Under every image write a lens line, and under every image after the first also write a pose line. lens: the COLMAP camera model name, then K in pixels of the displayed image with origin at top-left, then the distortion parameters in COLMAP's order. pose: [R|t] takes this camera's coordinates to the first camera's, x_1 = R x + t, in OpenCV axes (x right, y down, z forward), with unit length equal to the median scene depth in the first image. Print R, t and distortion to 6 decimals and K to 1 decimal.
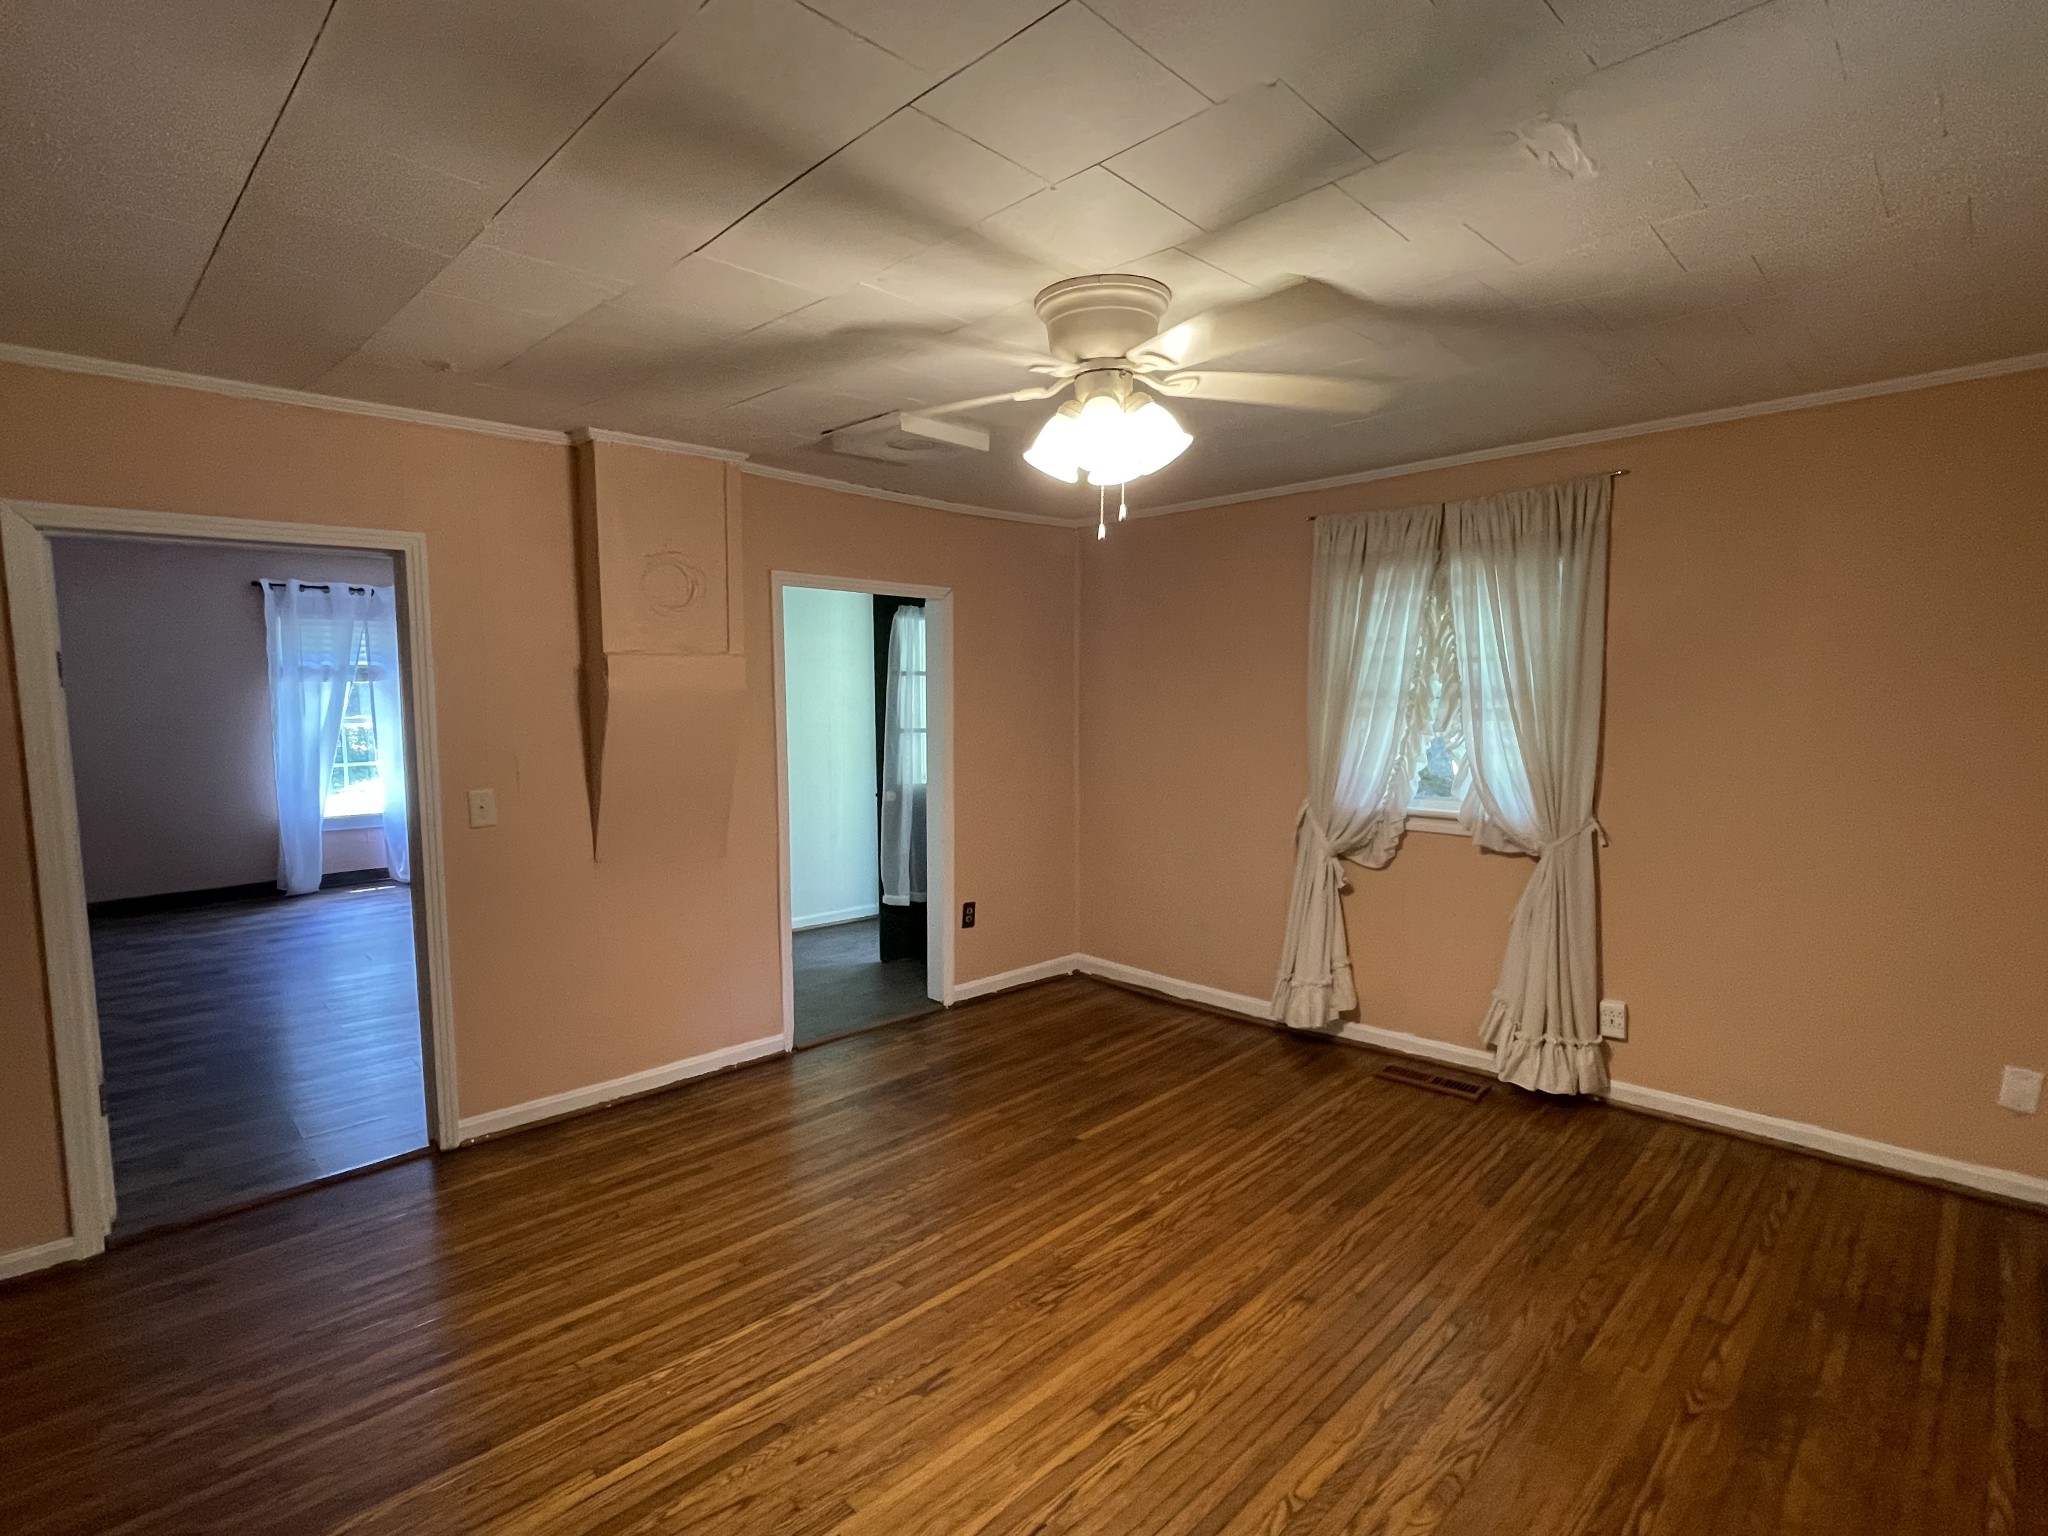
lens RADIAL K [[985.7, 0, 1013.5], [0, 985.7, 772.6], [0, 0, 1]] dist [-0.002111, 0.000829]
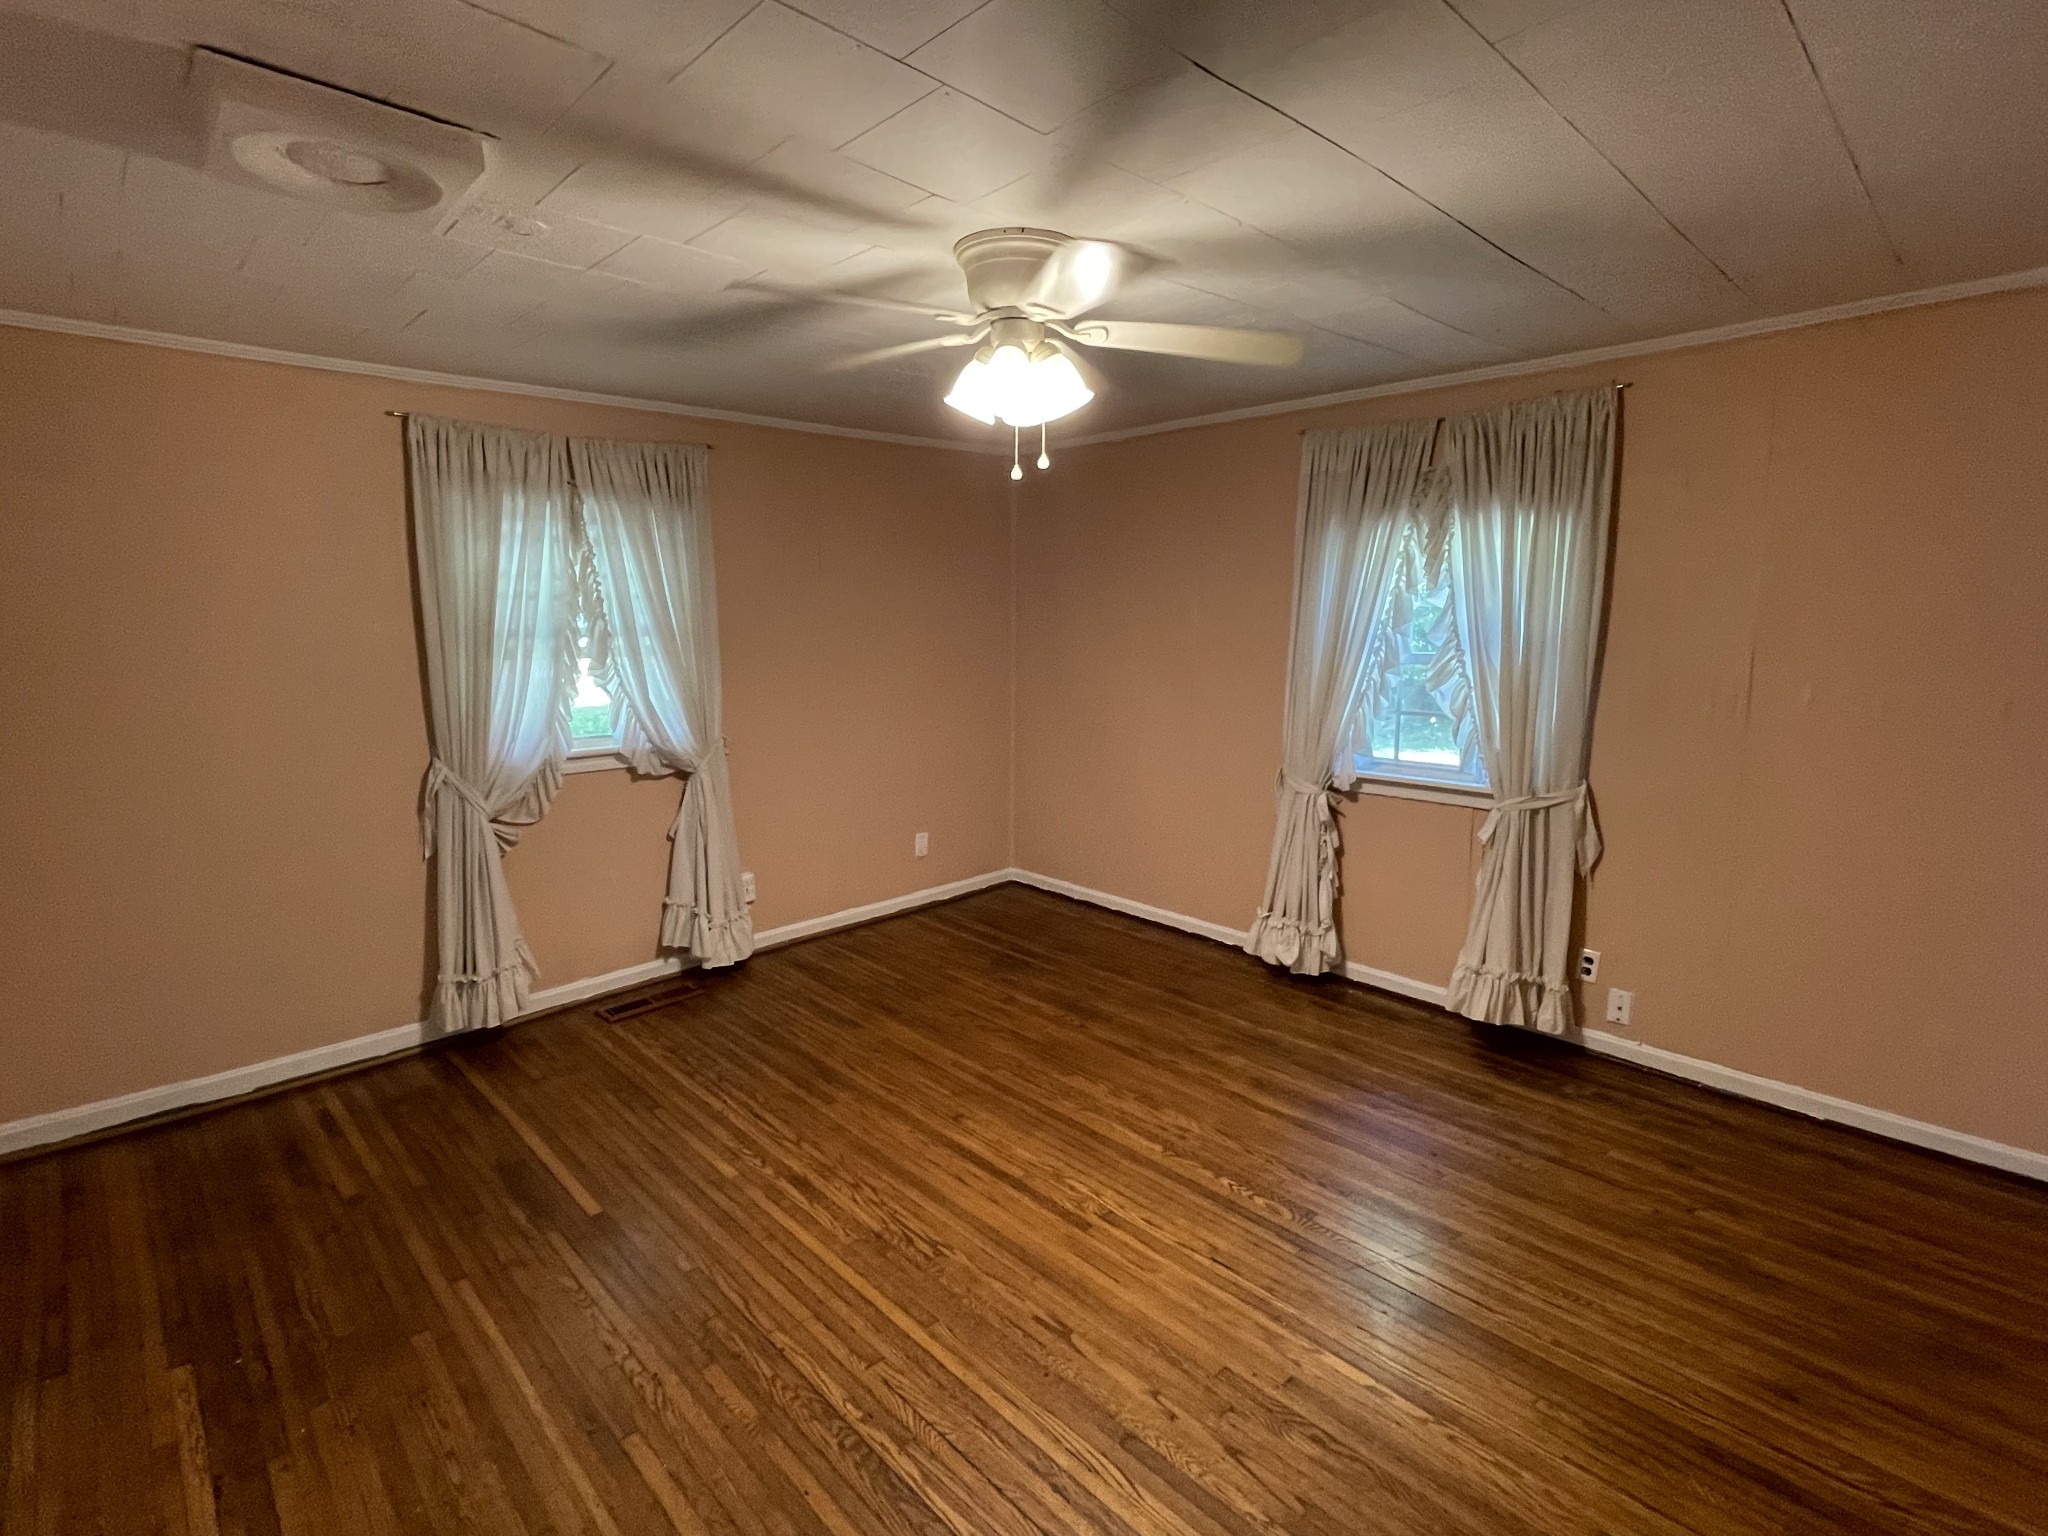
lens RADIAL K [[985.7, 0, 1008.8], [0, 985.7, 756.2], [0, 0, 1]] dist [-0.002111, 0.000829]
pose [[0.045256, -0.133075, 0.990072, -0.762397], [0.098397, 0.986862, 0.128146, -0.057349], [-0.994118, 0.091621, 0.057755, 0.725624]]
